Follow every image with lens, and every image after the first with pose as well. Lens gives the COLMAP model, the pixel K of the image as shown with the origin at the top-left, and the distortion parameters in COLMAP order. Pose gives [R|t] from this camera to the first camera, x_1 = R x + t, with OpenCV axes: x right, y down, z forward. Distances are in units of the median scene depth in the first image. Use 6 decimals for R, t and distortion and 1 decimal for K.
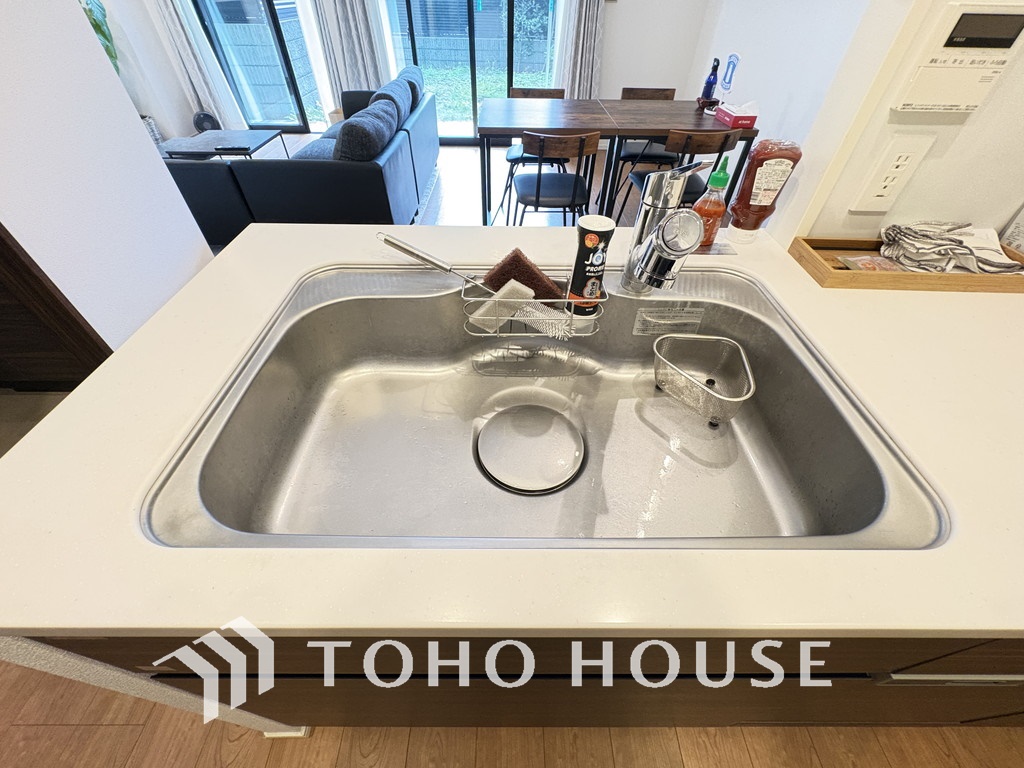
lens RADIAL K [[408.1, 0, 512.8], [0, 408.1, 387.9], [0, 0, 1]] dist [0.000800, 0.000353]
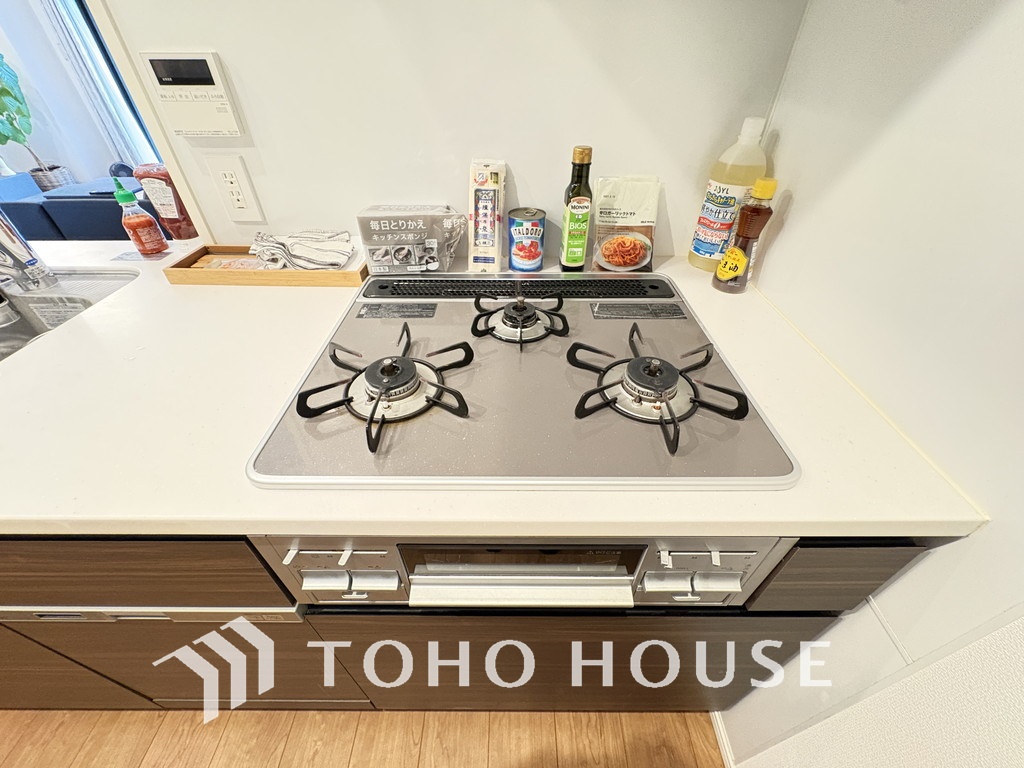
lens RADIAL K [[408.1, 0, 510.5], [0, 408.1, 383.7], [0, 0, 1]] dist [0.000800, 0.000353]
pose [[0.999756, -0.008517, -0.020365, 0.514408], [0.006616, 0.995768, -0.091668, 0.043124], [0.021059, 0.091511, 0.995581, -0.028399]]
